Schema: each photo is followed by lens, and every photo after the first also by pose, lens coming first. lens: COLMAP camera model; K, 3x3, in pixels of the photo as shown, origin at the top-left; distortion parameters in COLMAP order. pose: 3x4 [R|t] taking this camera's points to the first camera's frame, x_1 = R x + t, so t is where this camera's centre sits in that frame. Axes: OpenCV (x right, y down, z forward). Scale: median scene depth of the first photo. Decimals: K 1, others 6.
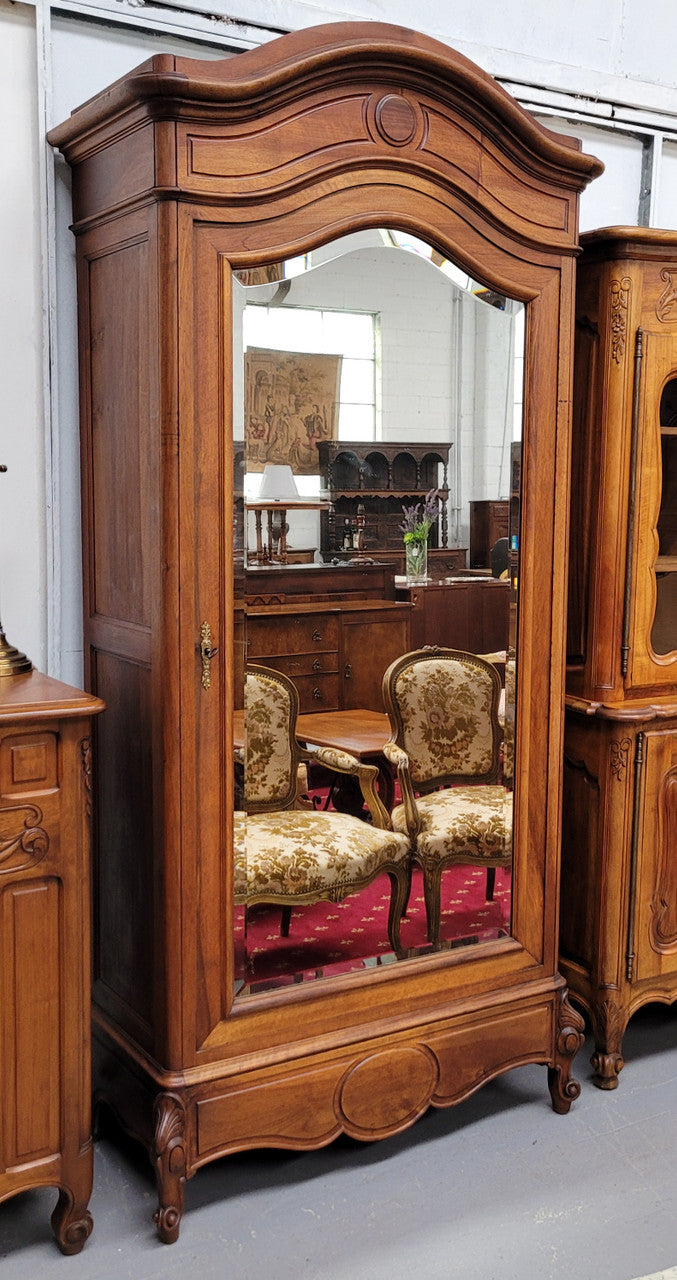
lens RADIAL K [[1314.7, 0, 400.0], [0, 1314.7, 636.7], [0, 0, 1]] dist [0.047679, 0.000000]
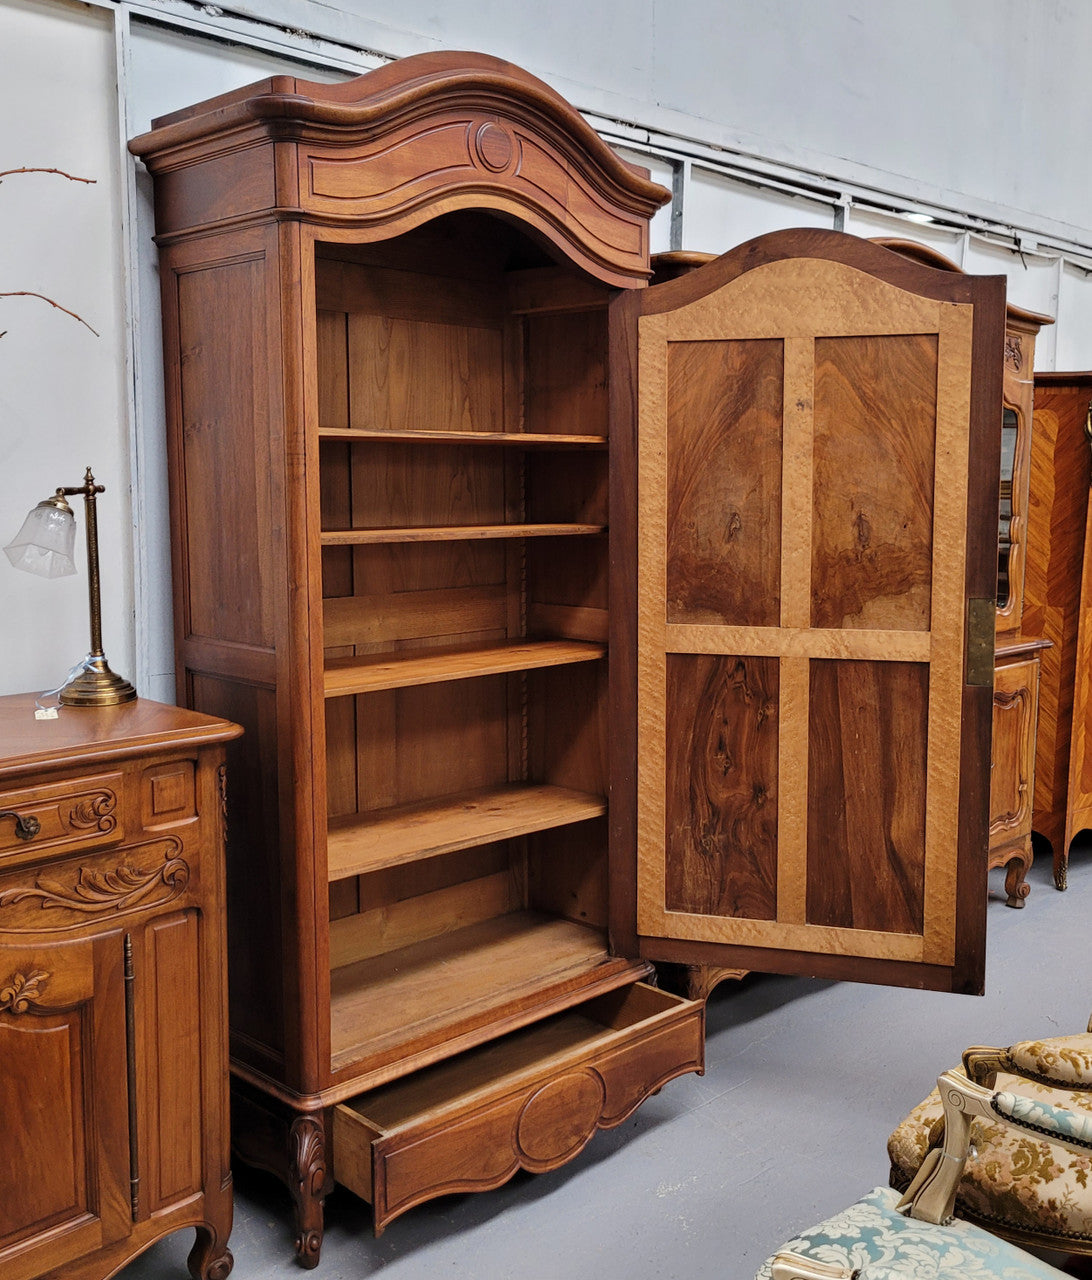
lens RADIAL K [[1340.3, 0, 620.7], [0, 1340.3, 623.8], [0, 0, 1]] dist [0.047135, 0.000000]
pose [[0.972005, -0.036781, 0.232062, -0.155697], [0.037859, 0.999283, -0.000191, -0.013981], [-0.231889, 0.008971, 0.972701, -0.039912]]
